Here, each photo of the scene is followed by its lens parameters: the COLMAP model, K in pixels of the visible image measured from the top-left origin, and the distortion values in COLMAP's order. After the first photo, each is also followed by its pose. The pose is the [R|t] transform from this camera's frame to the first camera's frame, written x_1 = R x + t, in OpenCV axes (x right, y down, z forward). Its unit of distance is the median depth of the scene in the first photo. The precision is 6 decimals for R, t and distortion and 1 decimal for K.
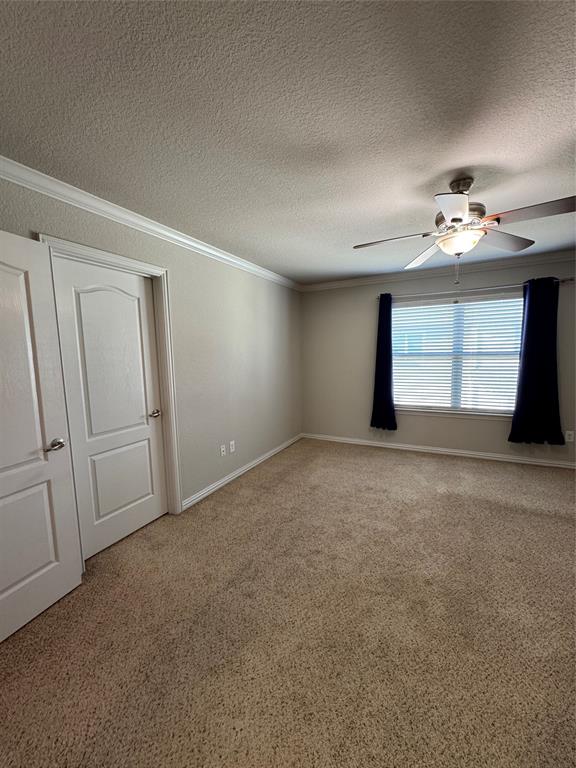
lens RADIAL K [[311.6, 0, 287.3], [0, 311.6, 380.1], [0, 0, 1]] dist [-0.000403, 0.000082]
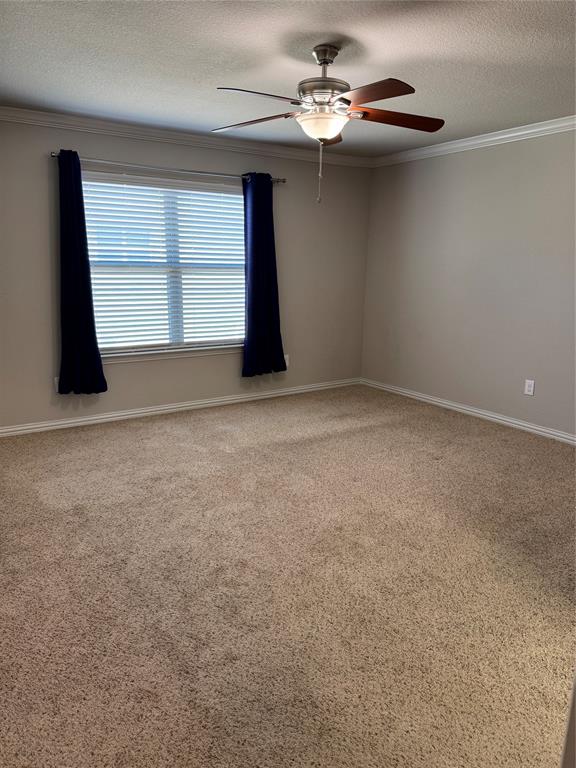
lens RADIAL K [[541.0, 0, 288.0], [0, 541.0, 384.0], [0, 0, 1]] dist [0.066794, -0.002174]
pose [[0.500409, -0.167383, 0.849455, -0.427171], [0.055818, 0.985330, 0.161275, -0.006971], [-0.863988, -0.033288, 0.502411, 0.177617]]
